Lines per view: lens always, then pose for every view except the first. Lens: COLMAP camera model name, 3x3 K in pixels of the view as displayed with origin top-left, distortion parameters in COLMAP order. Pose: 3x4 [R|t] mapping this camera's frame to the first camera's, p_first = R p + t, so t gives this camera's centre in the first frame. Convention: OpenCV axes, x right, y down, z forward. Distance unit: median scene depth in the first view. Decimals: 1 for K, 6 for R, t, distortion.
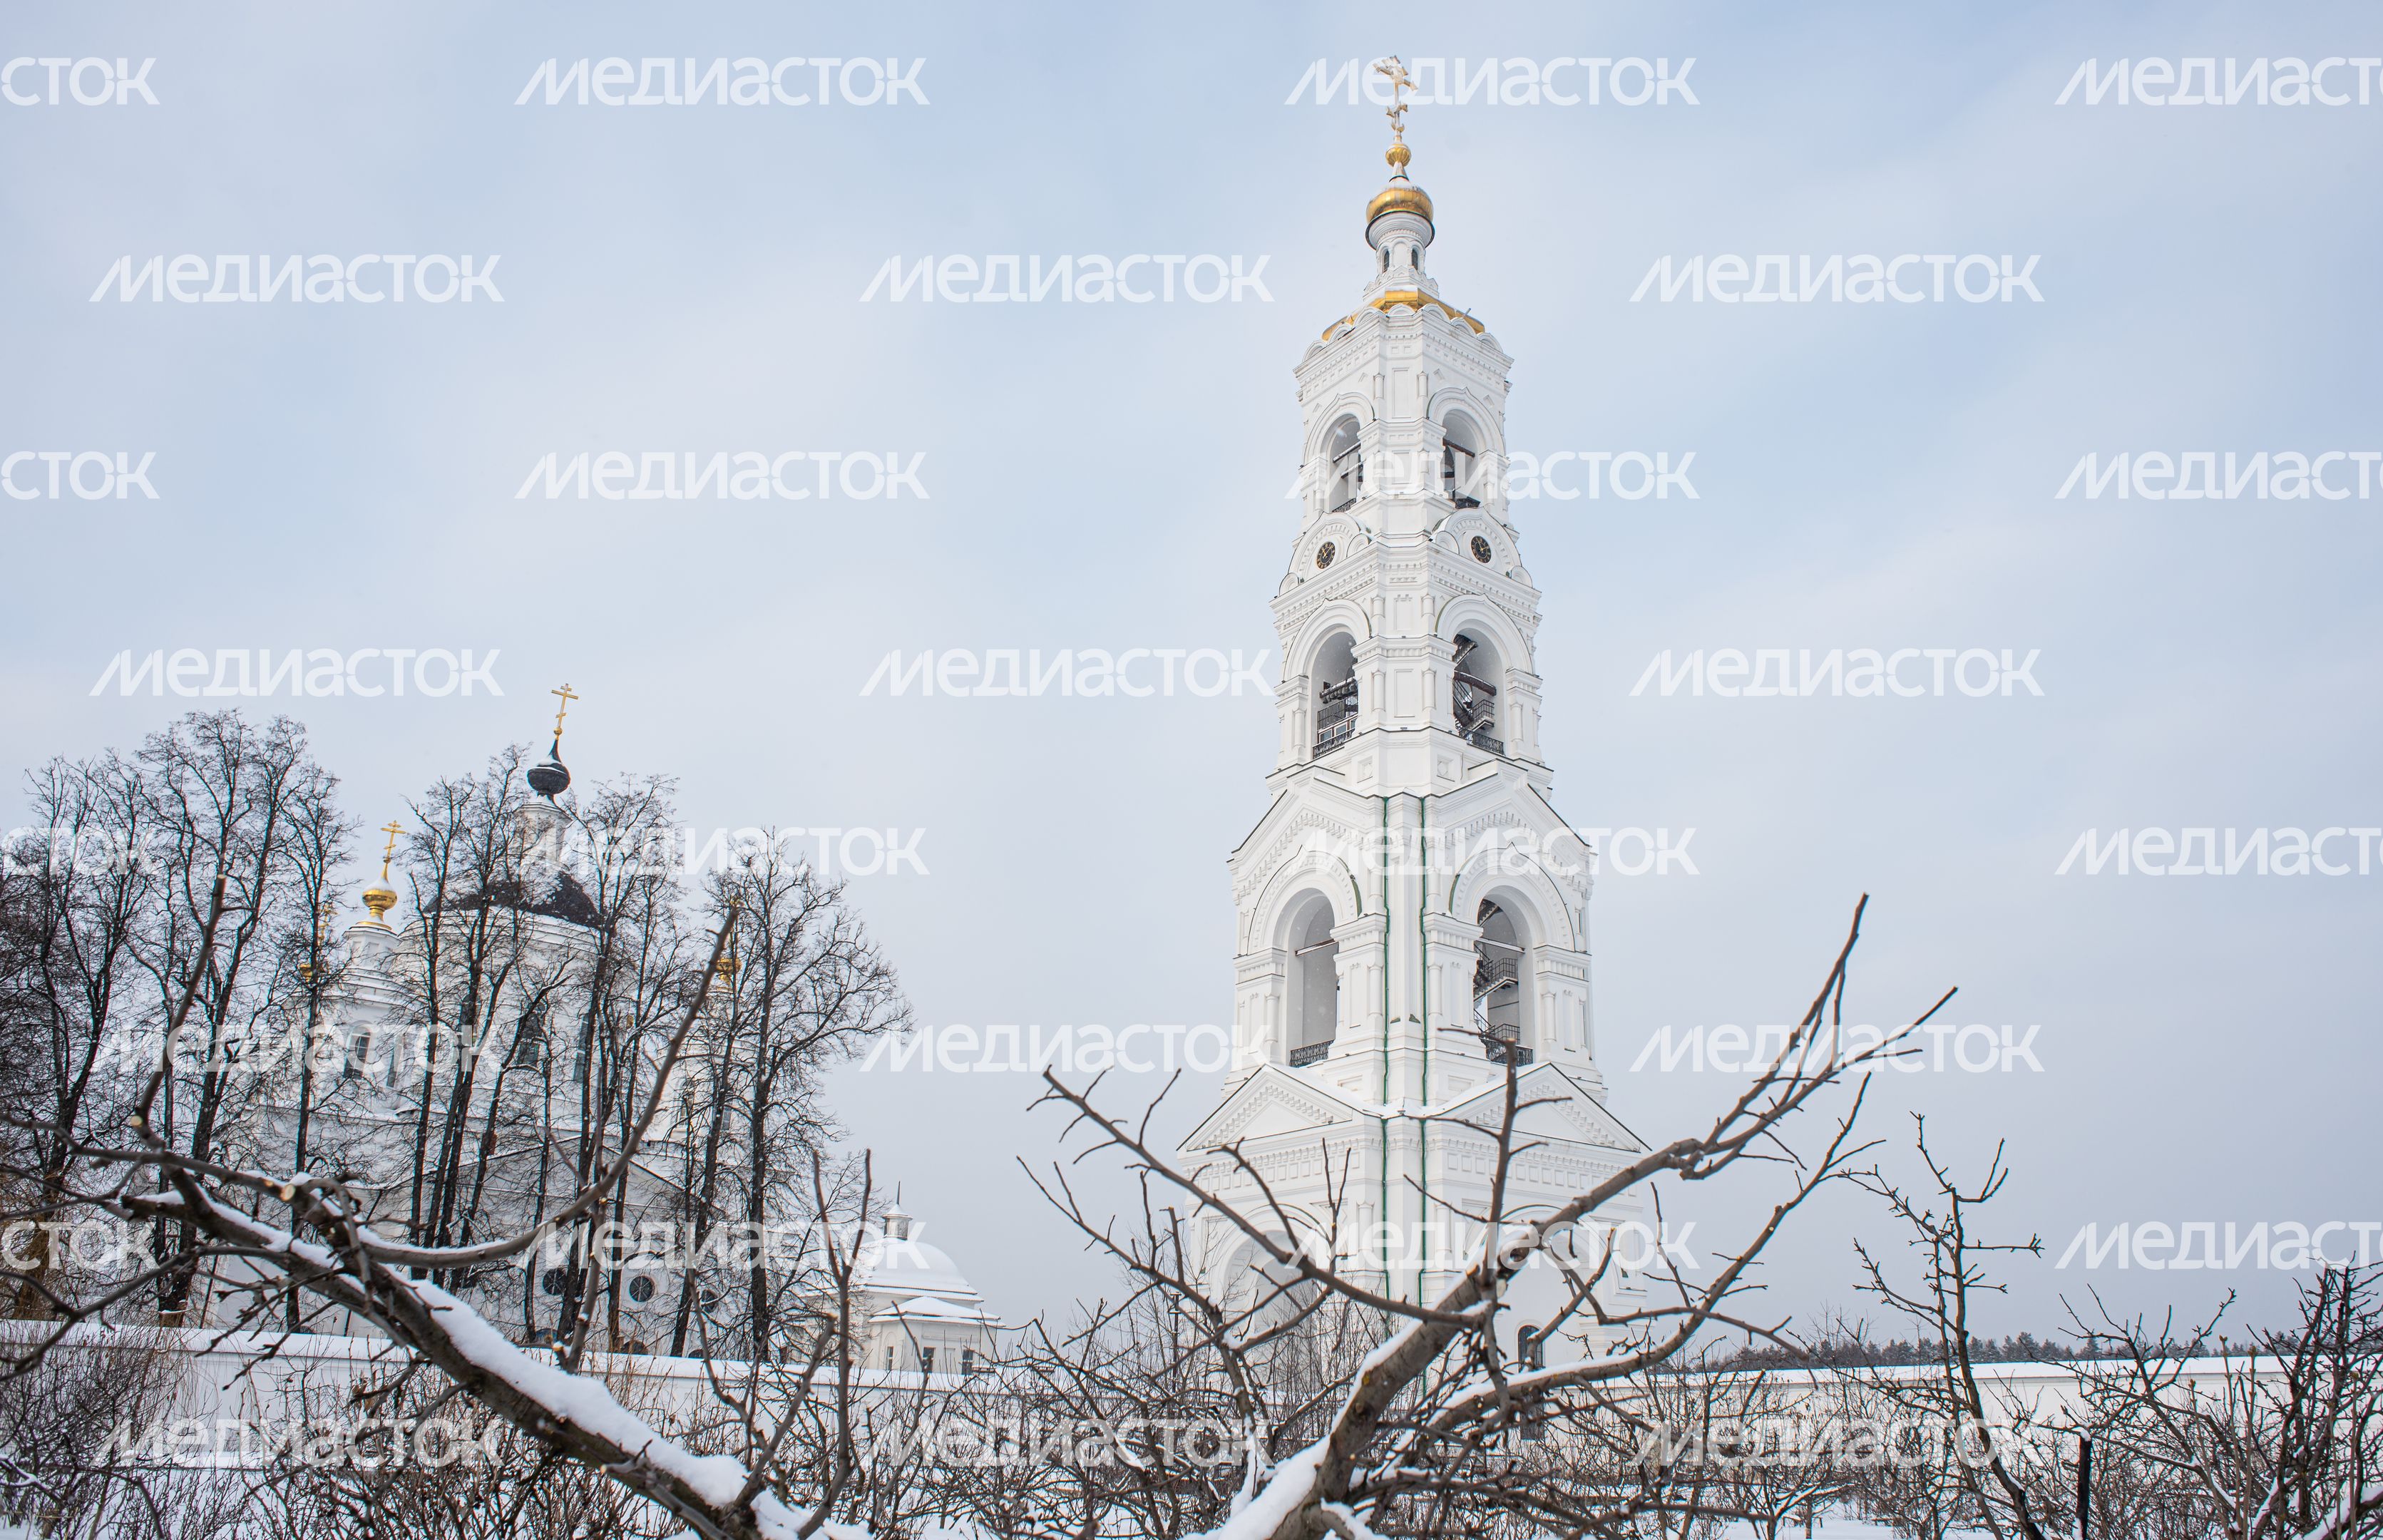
lens RADIAL K [[1681.1, 0, 1242.7], [0, 1681.1, 799.8], [0, 0, 1]] dist [-0.093518, 0.093144]
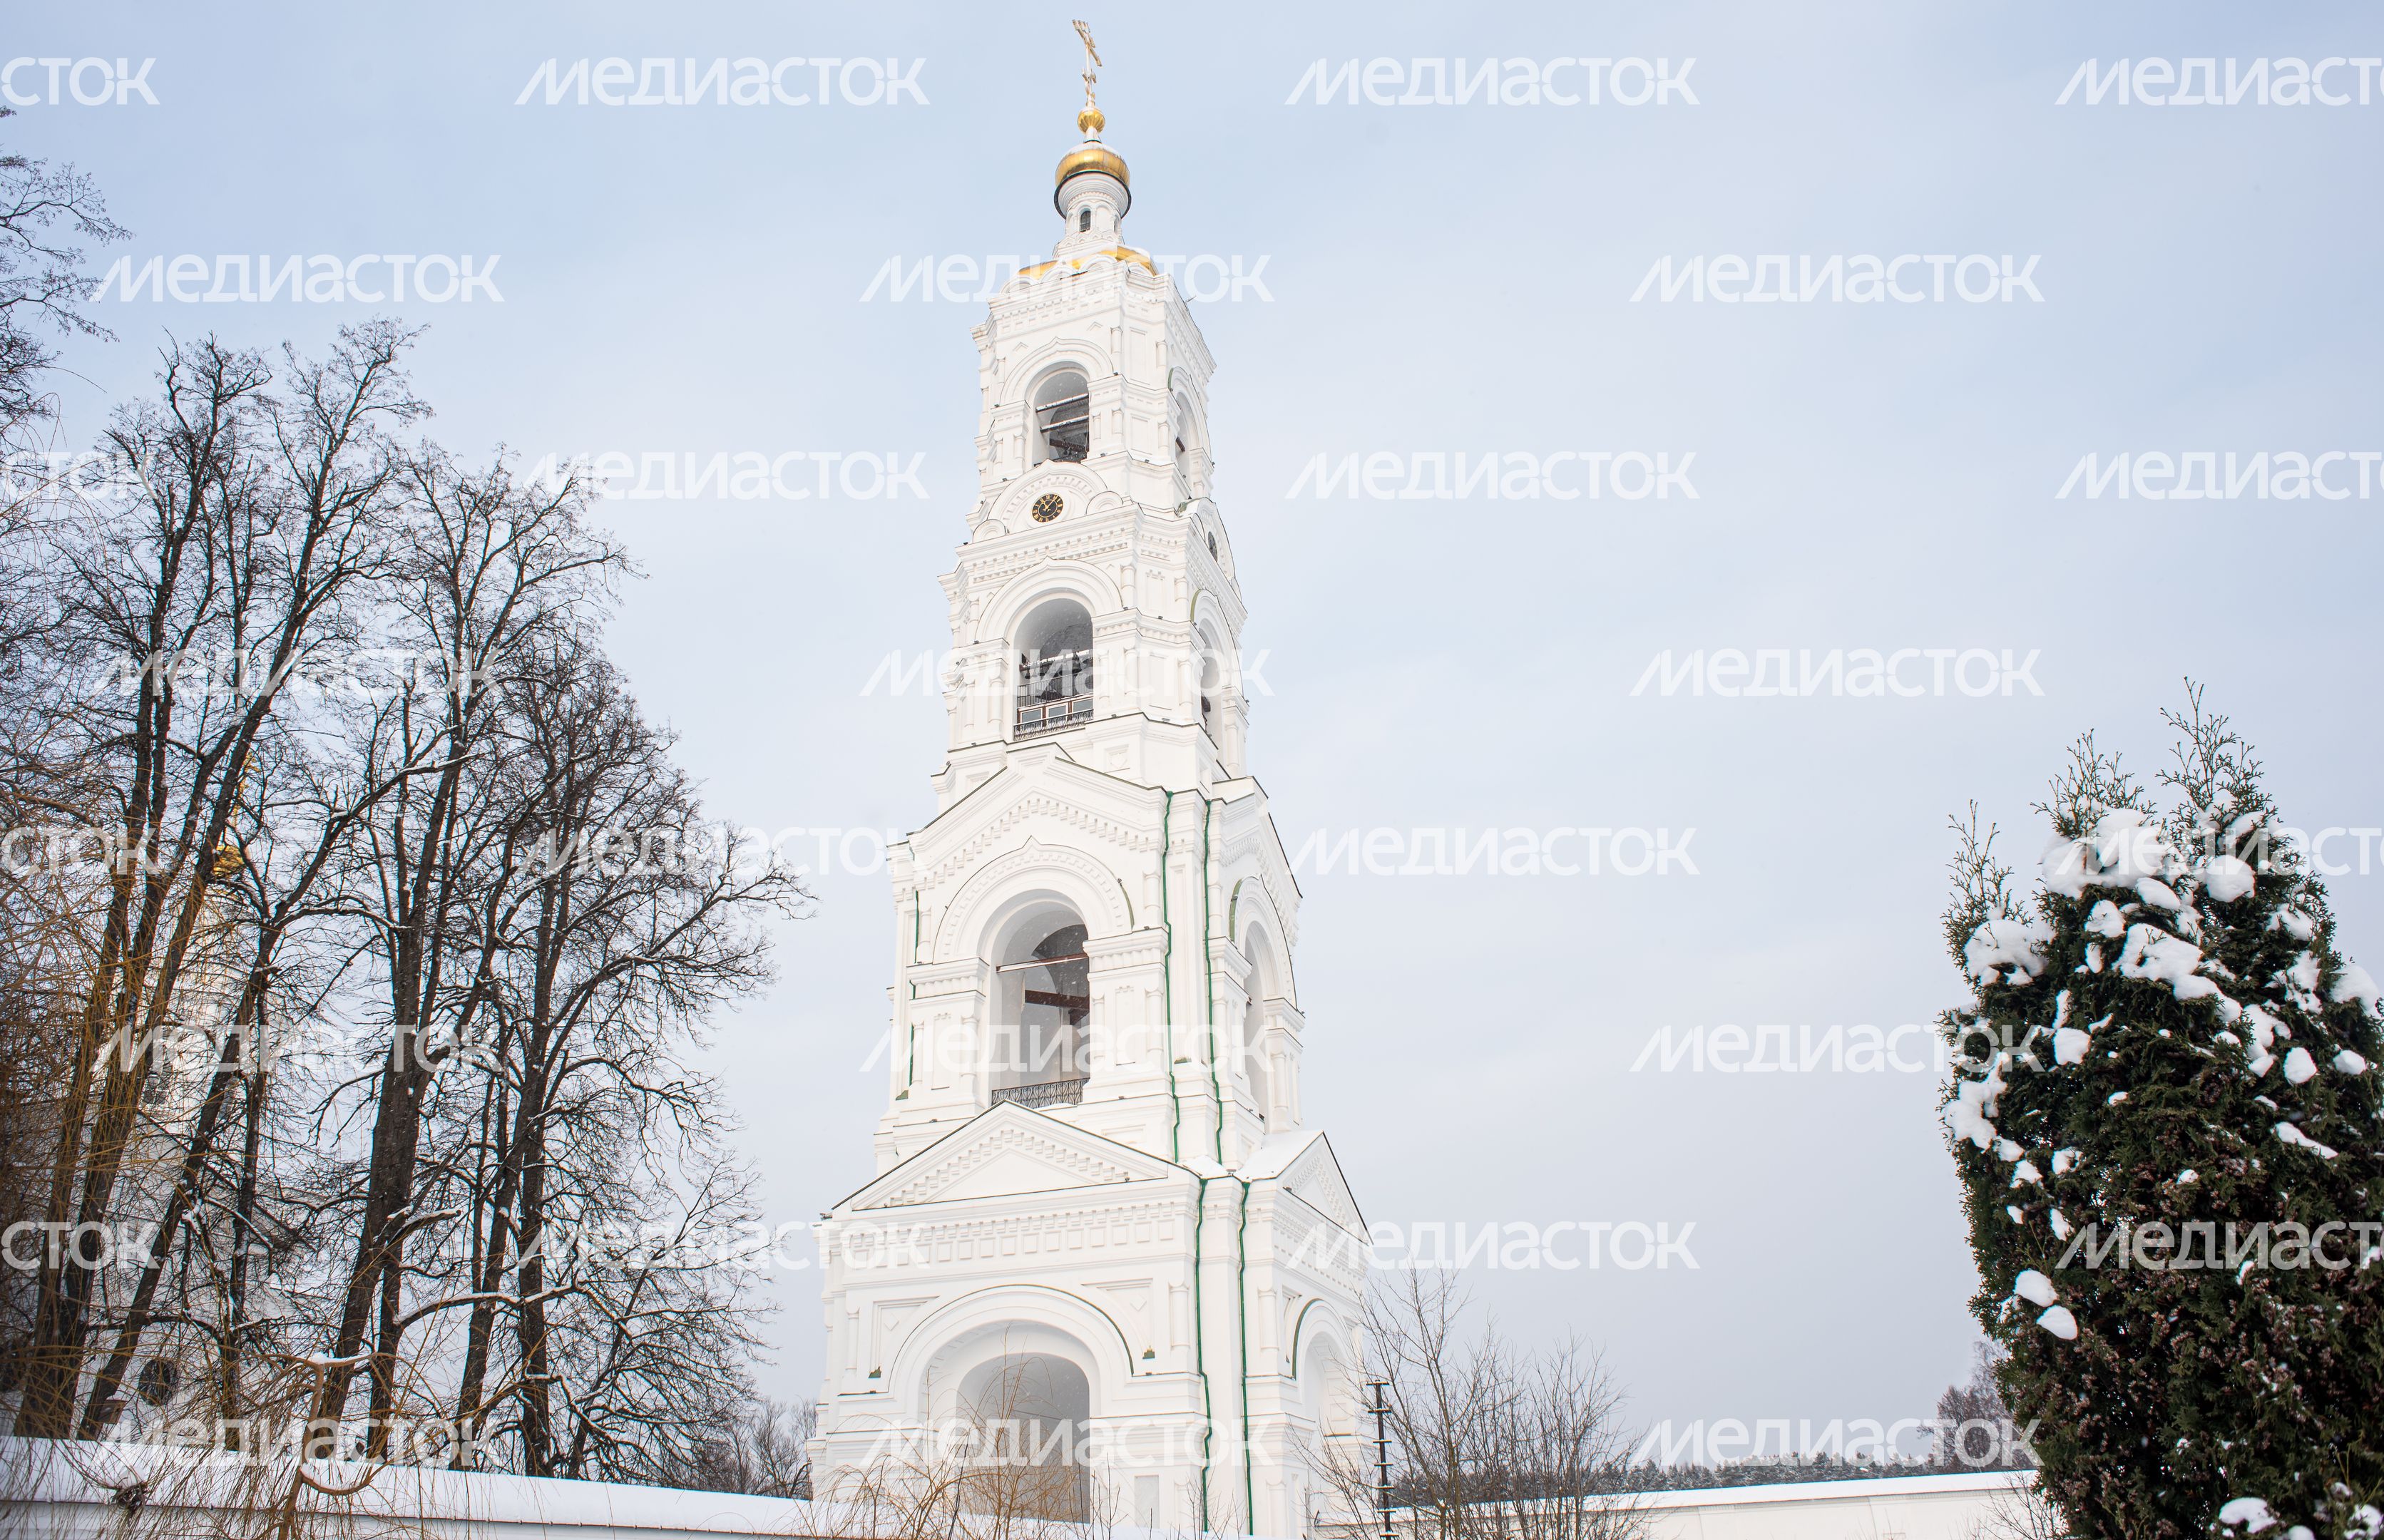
lens RADIAL K [[1664.6, 0, 1156.8], [0, 1664.6, 783.5], [0, 0, 1]] dist [-0.093696, 0.084133]
pose [[0.853304, 0.191118, 0.485125, -0.295181], [-0.144262, 0.980618, -0.132574, 0.096388], [-0.501060, 0.043141, 0.864336, 0.275280]]
